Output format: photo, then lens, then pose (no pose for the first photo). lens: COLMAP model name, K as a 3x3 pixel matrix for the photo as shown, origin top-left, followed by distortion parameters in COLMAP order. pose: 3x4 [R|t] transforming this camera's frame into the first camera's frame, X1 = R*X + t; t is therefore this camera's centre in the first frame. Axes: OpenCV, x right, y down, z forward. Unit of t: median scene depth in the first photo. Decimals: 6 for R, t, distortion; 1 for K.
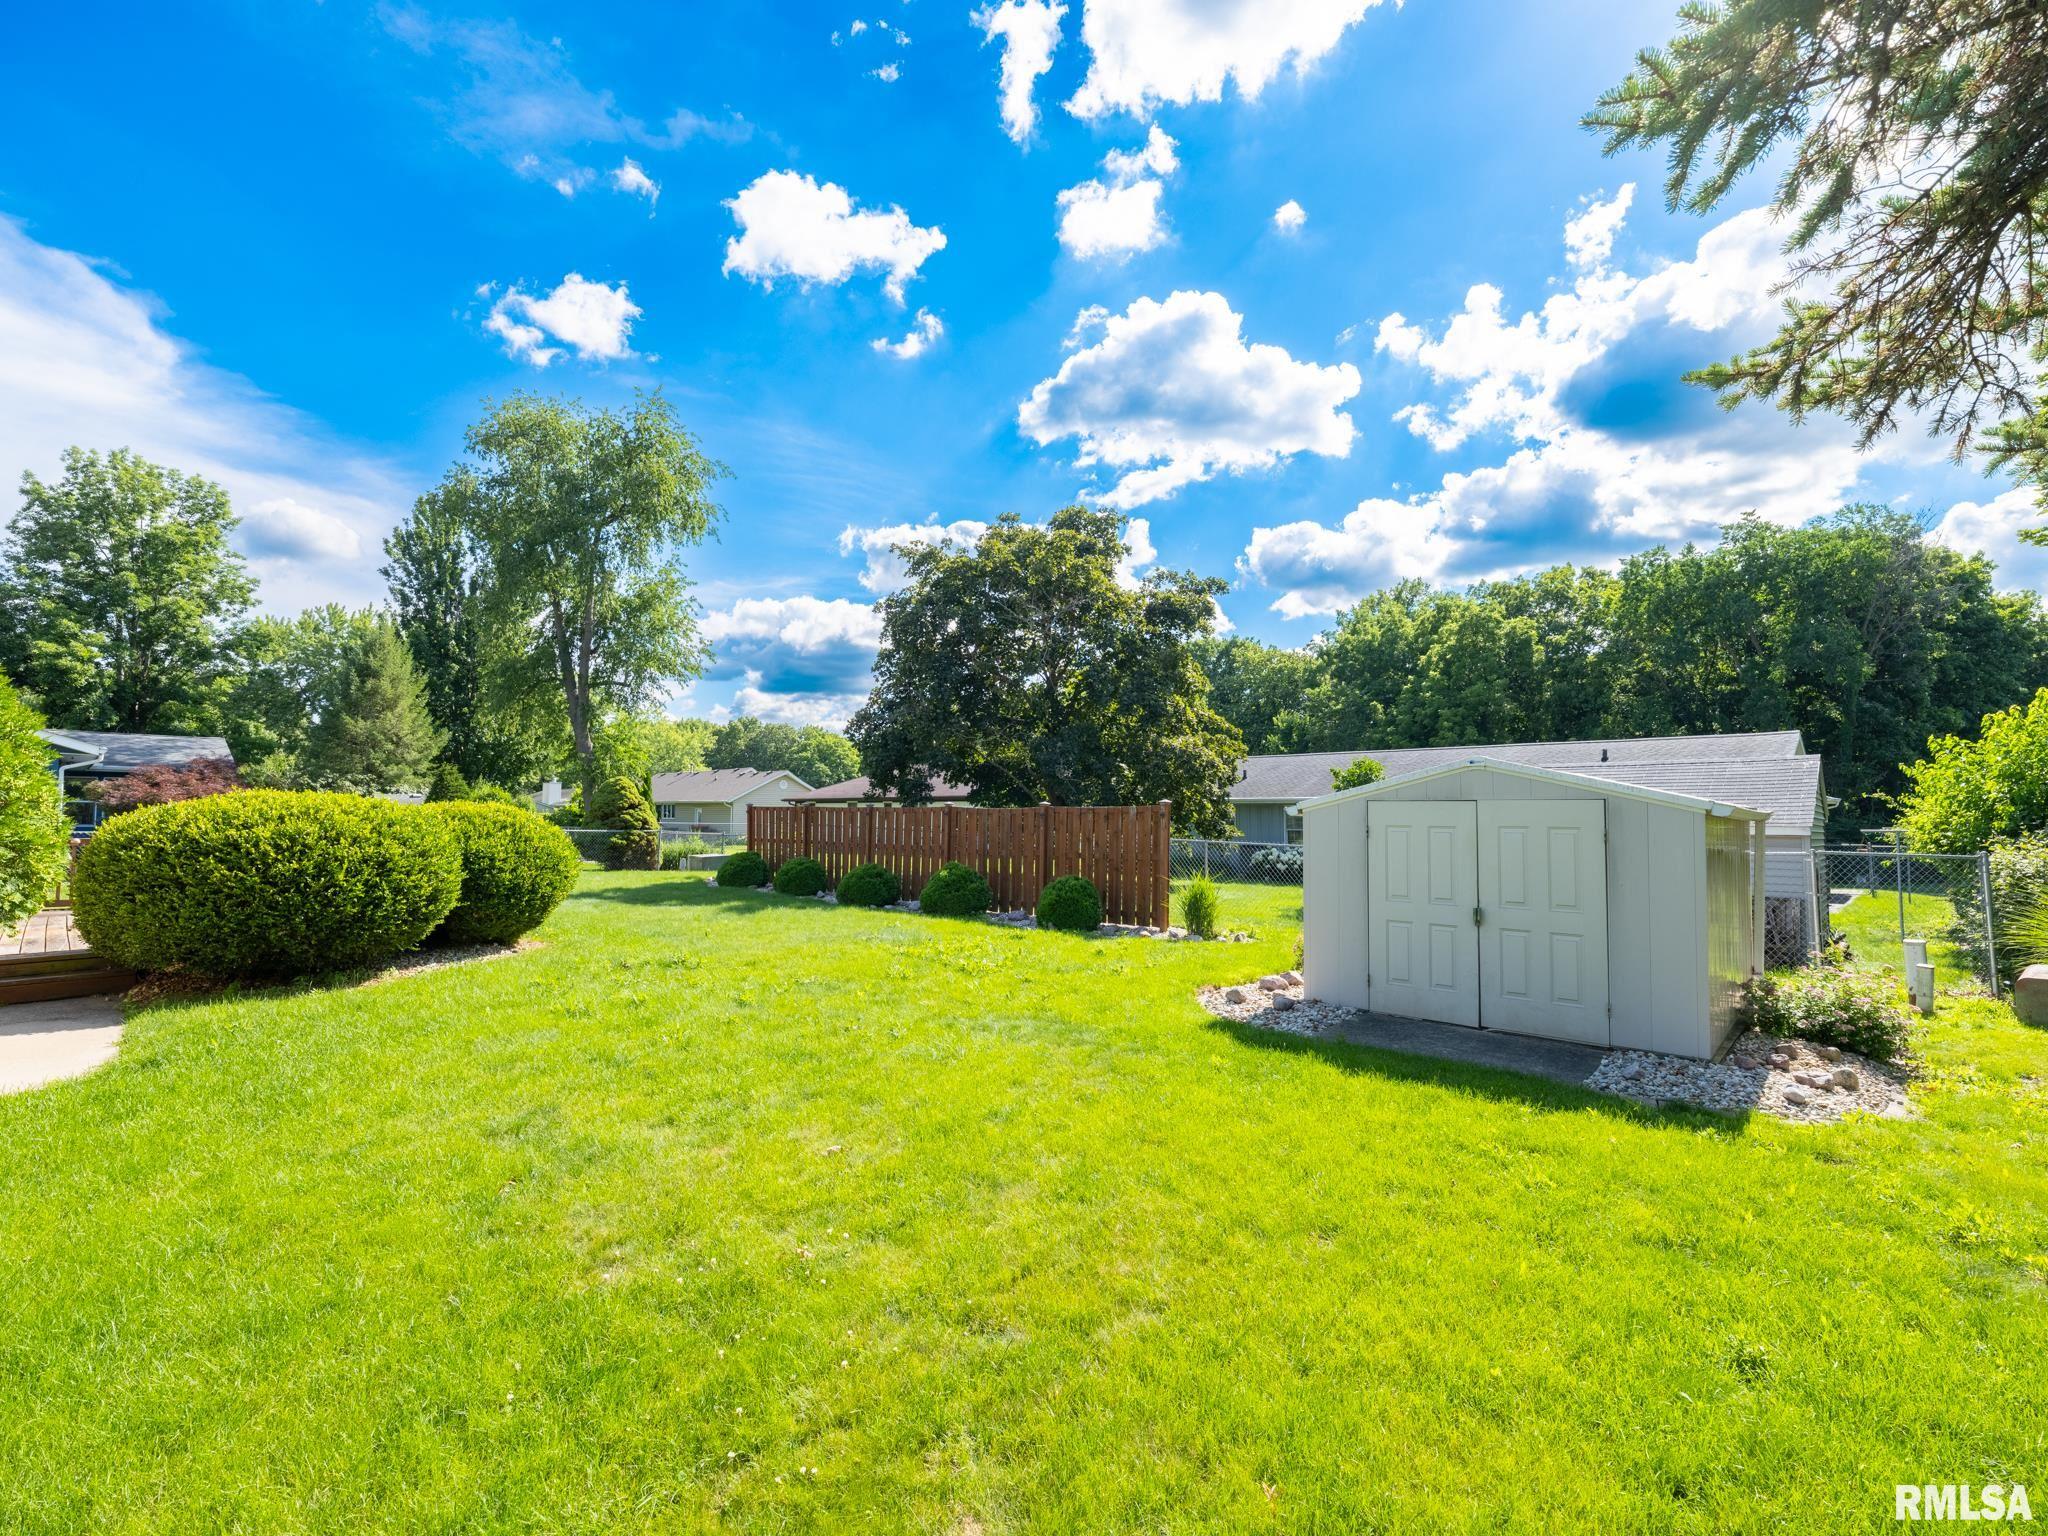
lens RADIAL K [[983.1, 0, 1008.2], [0, 983.1, 776.7], [0, 0, 1]] dist [-0.000031, 0.000192]
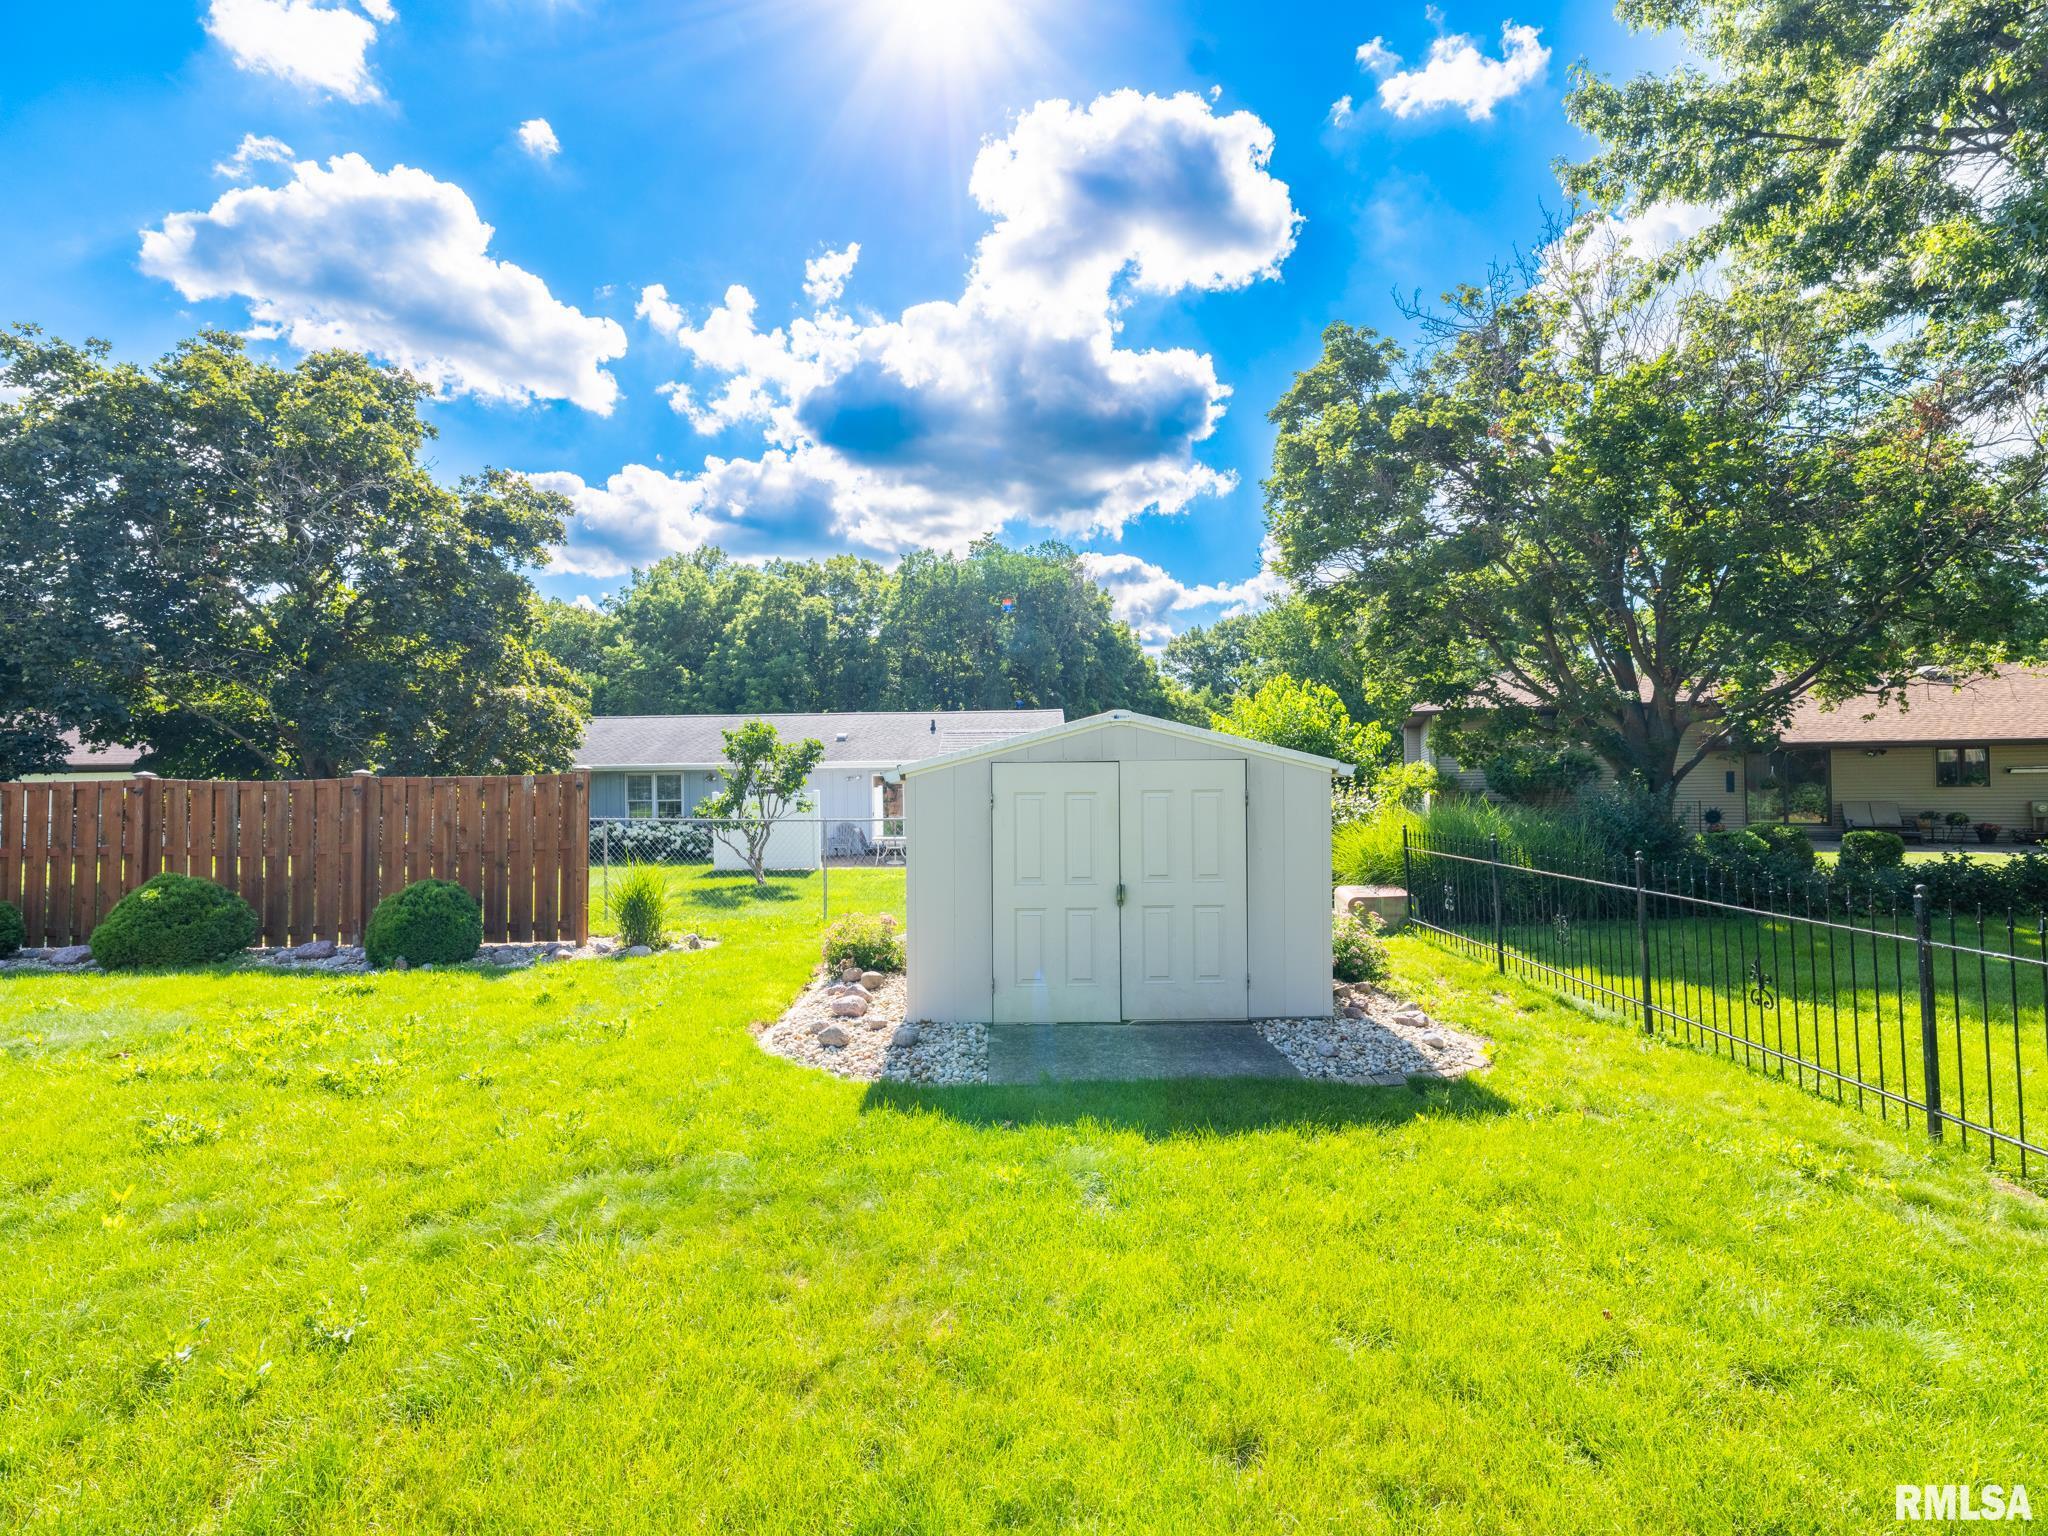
lens RADIAL K [[932.3, 0, 1020.3], [0, 932.3, 769.2], [0, 0, 1]] dist [0.001211, 0.001058]
pose [[0.712287, -0.007932, 0.701843, -0.035152], [-0.009312, 0.999741, 0.020750, 0.003145], [-0.701826, -0.021316, 0.712029, 0.101929]]
